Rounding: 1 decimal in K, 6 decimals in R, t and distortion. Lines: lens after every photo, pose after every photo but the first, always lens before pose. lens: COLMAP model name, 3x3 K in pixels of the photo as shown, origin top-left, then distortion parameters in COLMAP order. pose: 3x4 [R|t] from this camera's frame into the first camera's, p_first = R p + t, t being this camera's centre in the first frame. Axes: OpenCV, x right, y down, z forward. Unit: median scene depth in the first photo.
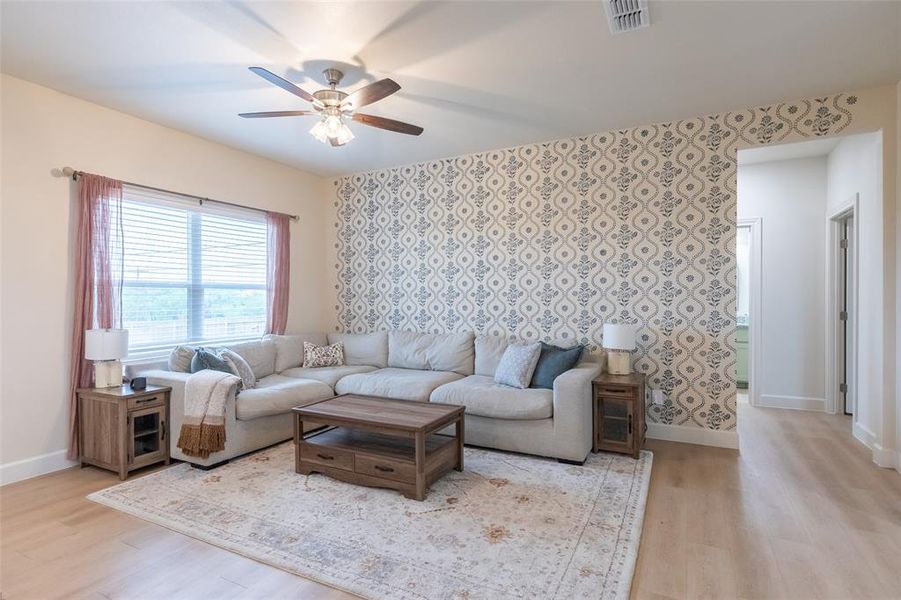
lens RADIAL K [[452.2, 0, 452.0], [0, 452.2, 302.9], [0, 0, 1]] dist [-0.000515, -0.000533]
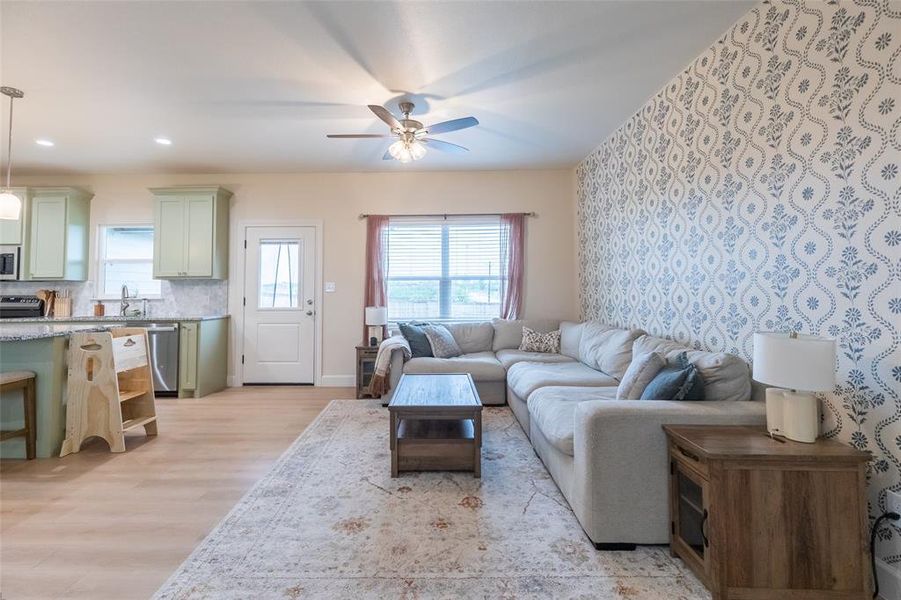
lens RADIAL K [[419.0, 0, 435.5], [0, 419.0, 270.4], [0, 0, 1]] dist [0.003127, 0.000139]
pose [[0.447291, -0.042326, -0.893387, 0.636974], [-0.001711, 0.998837, -0.048179, -0.000982], [0.894387, 0.023079, 0.446698, 0.461372]]
